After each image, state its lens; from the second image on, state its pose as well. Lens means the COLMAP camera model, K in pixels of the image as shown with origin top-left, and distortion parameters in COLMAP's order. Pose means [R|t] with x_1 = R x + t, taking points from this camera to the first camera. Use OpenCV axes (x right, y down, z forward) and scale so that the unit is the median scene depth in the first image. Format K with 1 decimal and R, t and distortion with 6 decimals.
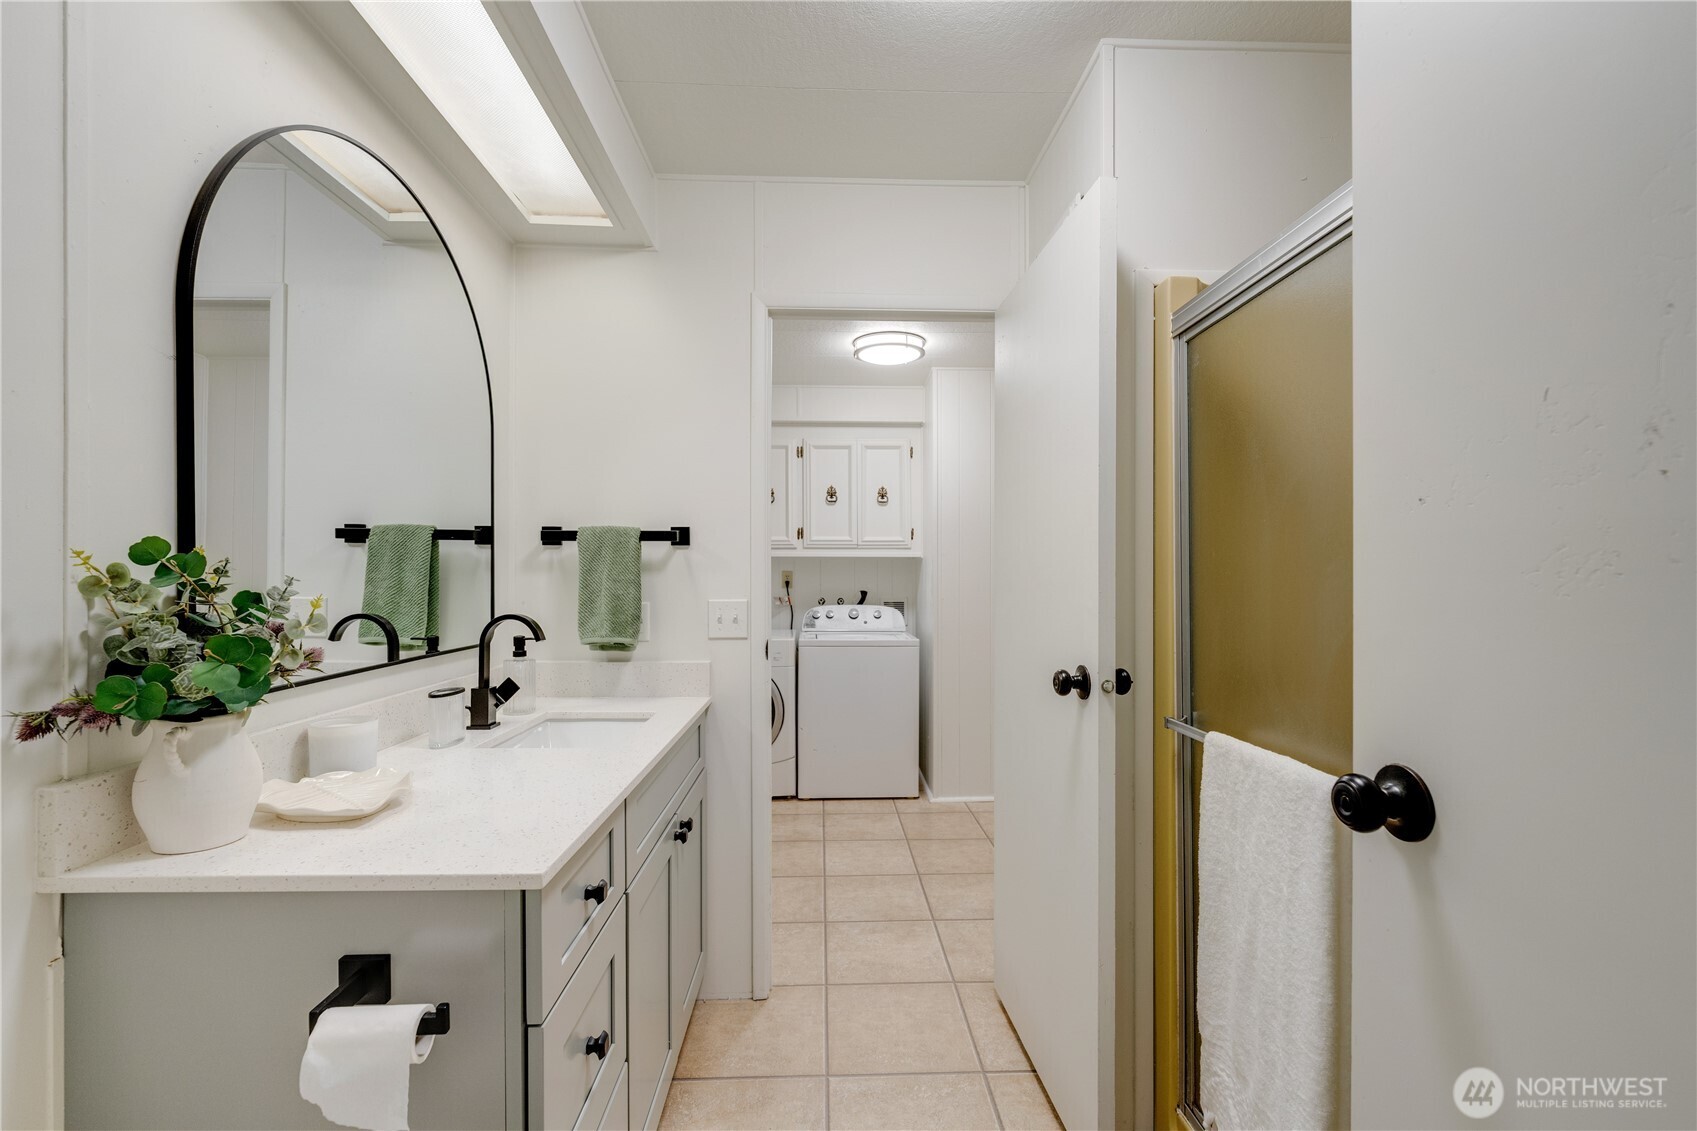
lens RADIAL K [[702.0, 0, 841.8], [0, 702.0, 580.2], [0, 0, 1]] dist [-0.001611, -0.001991]
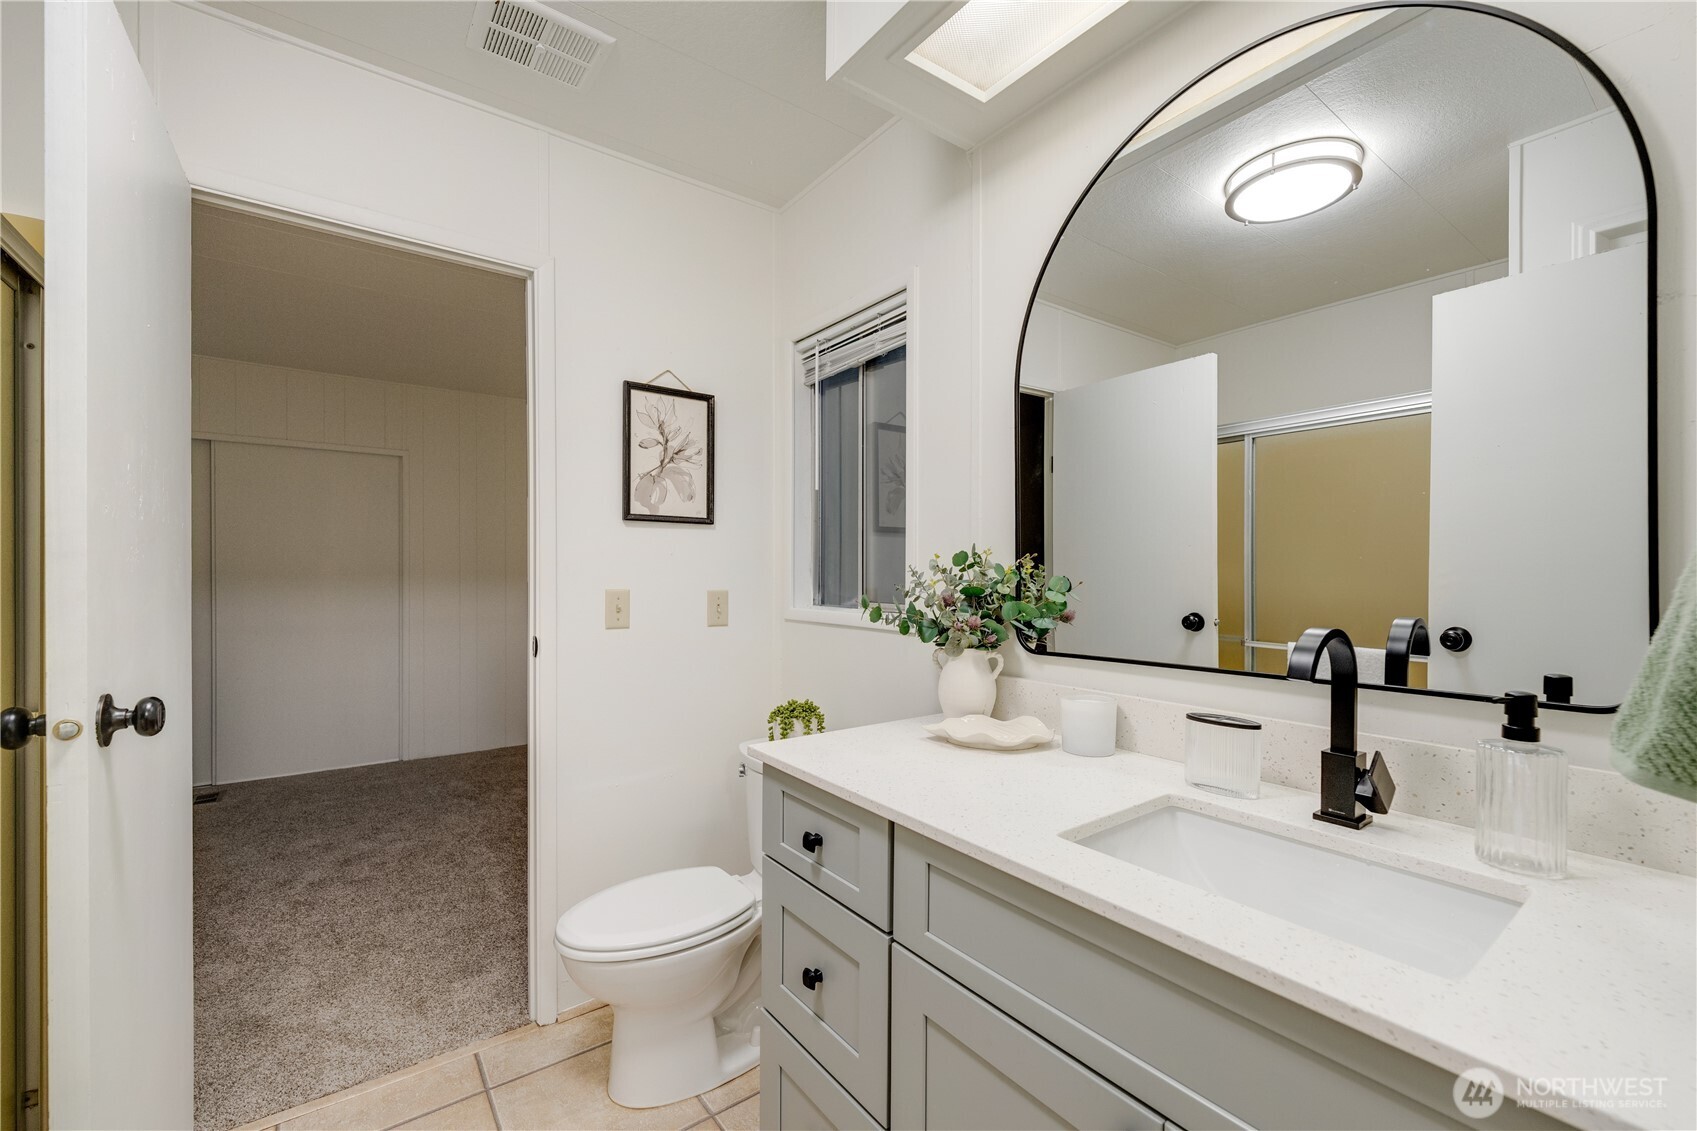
lens RADIAL K [[702.0, 0, 846.0], [0, 702.0, 572.1], [0, 0, 1]] dist [-0.001611, -0.001991]
pose [[-0.820812, 0.003609, -0.571187, 0.134189], [0.002089, 0.999992, 0.003315, 0.000720], [0.571194, 0.001528, -0.820813, 1.019922]]
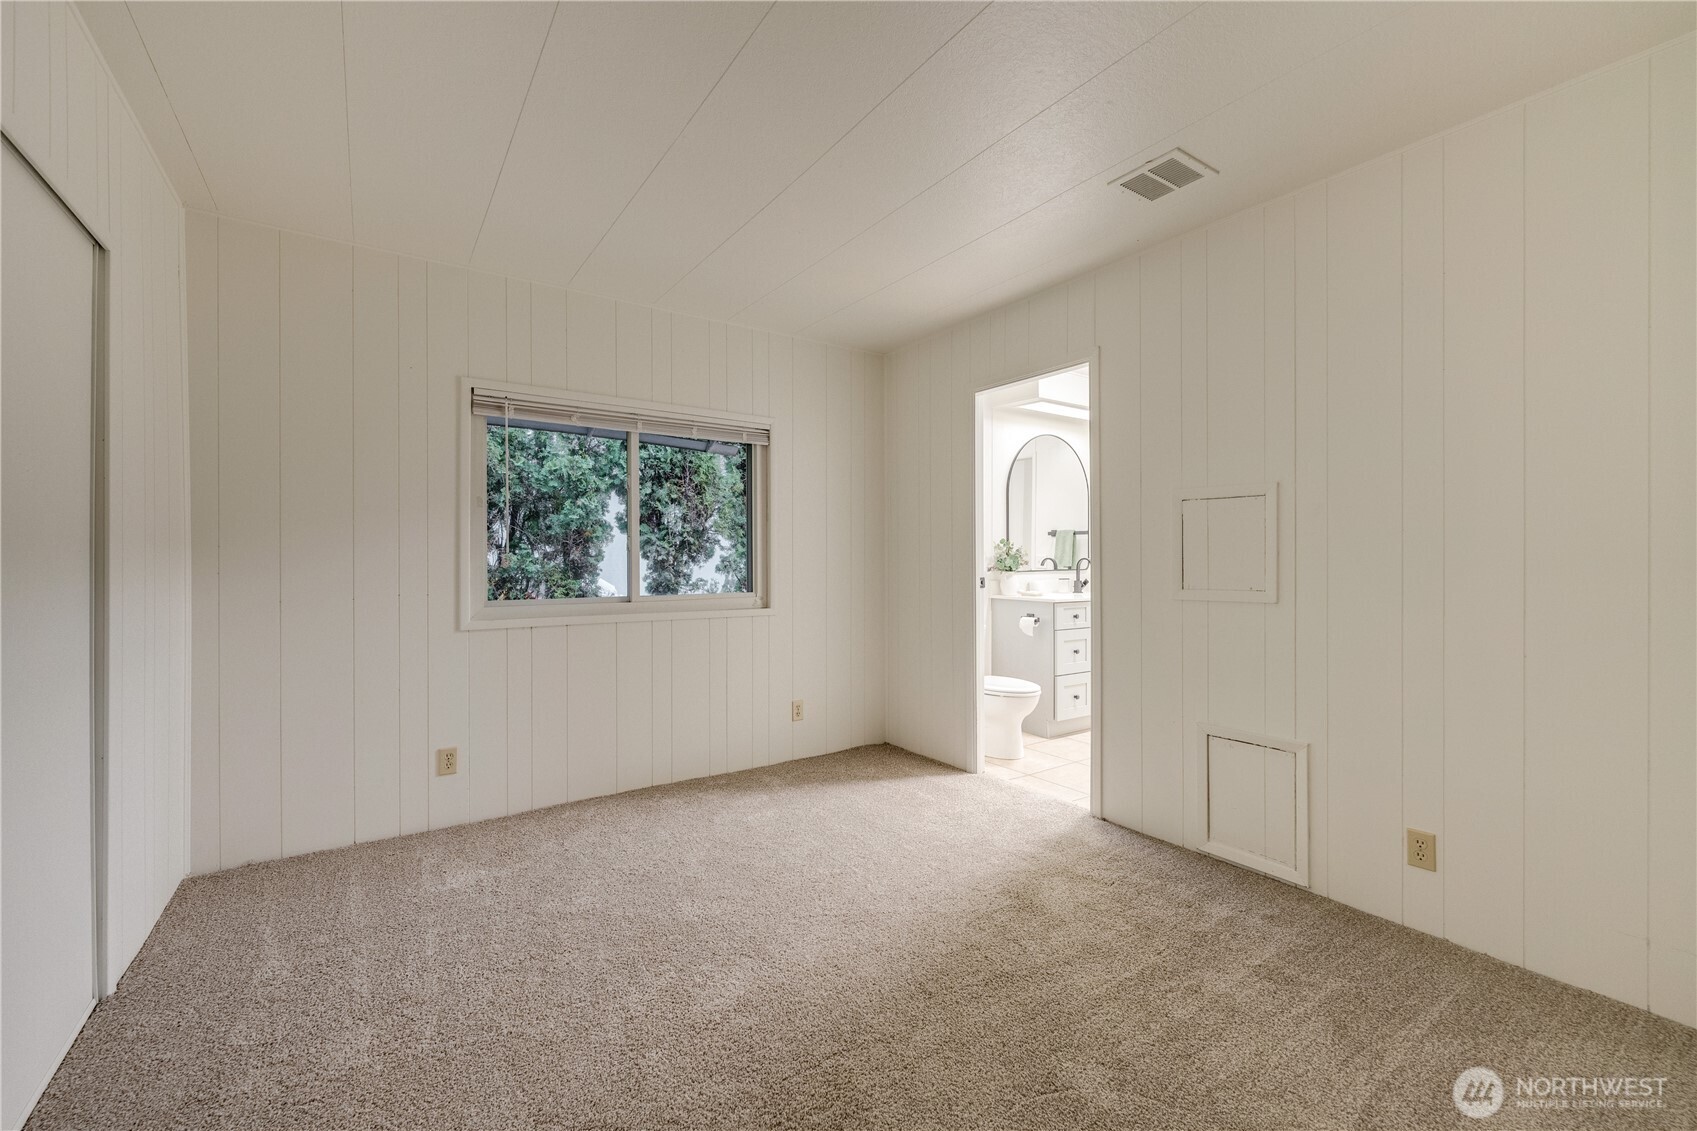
lens RADIAL K [[702.0, 0, 852.9], [0, 702.0, 559.8], [0, 0, 1]] dist [-0.001611, -0.001991]
pose [[0.546567, -0.003066, -0.837410, 1.360594], [0.003461, 0.999993, -0.001402, 0.048020], [0.837408, -0.002132, 0.546574, -1.366667]]
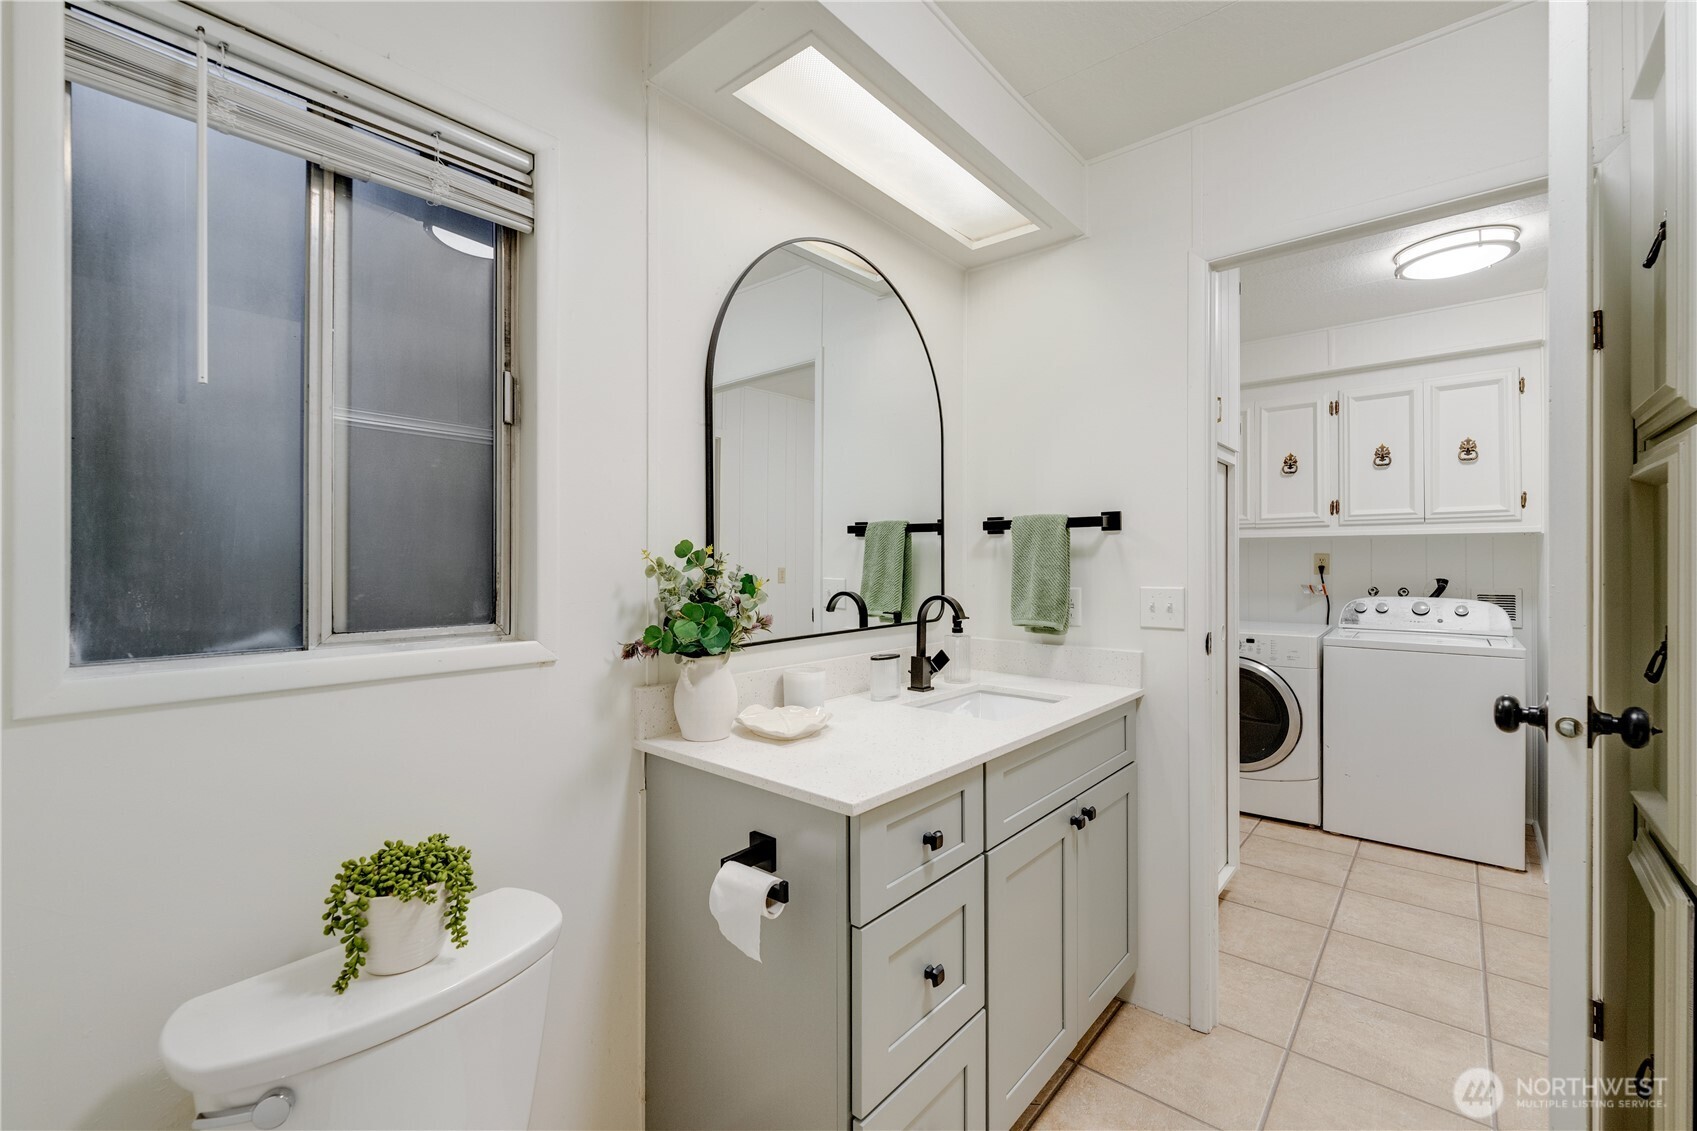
lens RADIAL K [[702.0, 0, 846.7], [0, 702.0, 562.5], [0, 0, 1]] dist [-0.001611, -0.001991]
pose [[0.735668, -0.000881, -0.677341, 0.168495], [0.000046, 0.999999, -0.001250, -0.004106], [0.677342, 0.000889, 0.735668, 0.031345]]
